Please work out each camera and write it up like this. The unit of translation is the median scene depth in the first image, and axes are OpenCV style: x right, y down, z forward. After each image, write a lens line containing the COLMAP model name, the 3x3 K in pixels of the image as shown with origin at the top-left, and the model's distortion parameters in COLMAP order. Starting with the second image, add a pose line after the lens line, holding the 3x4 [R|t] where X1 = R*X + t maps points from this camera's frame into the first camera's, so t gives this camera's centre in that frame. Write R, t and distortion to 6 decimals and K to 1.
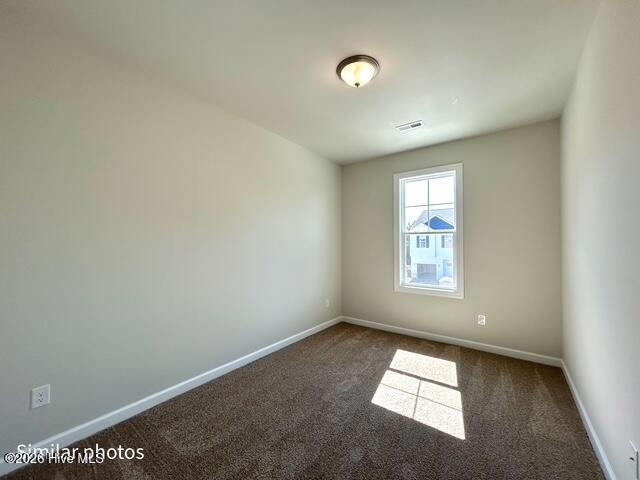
lens RADIAL K [[264.4, 0, 320.8], [0, 264.4, 238.7], [0, 0, 1]] dist [-0.000792, 0.000132]
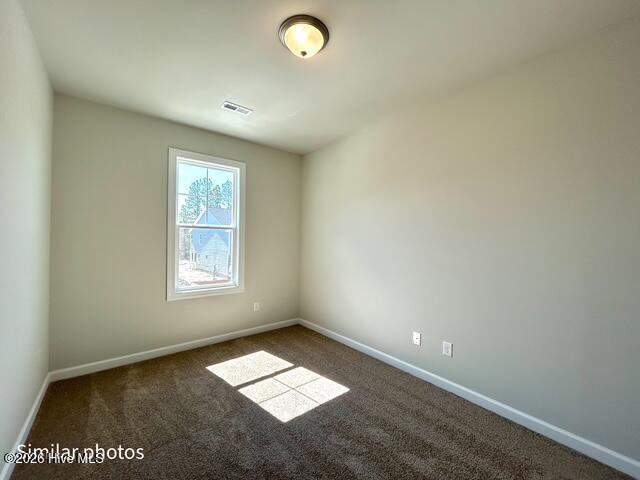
lens RADIAL K [[264.4, 0, 320.8], [0, 264.4, 238.7], [0, 0, 1]] dist [-0.000792, 0.000132]
pose [[0.229097, 0.004690, 0.973392, -0.388778], [-0.029348, 0.999567, 0.002091, 0.004675], [-0.972961, -0.029046, 0.229136, 0.430621]]
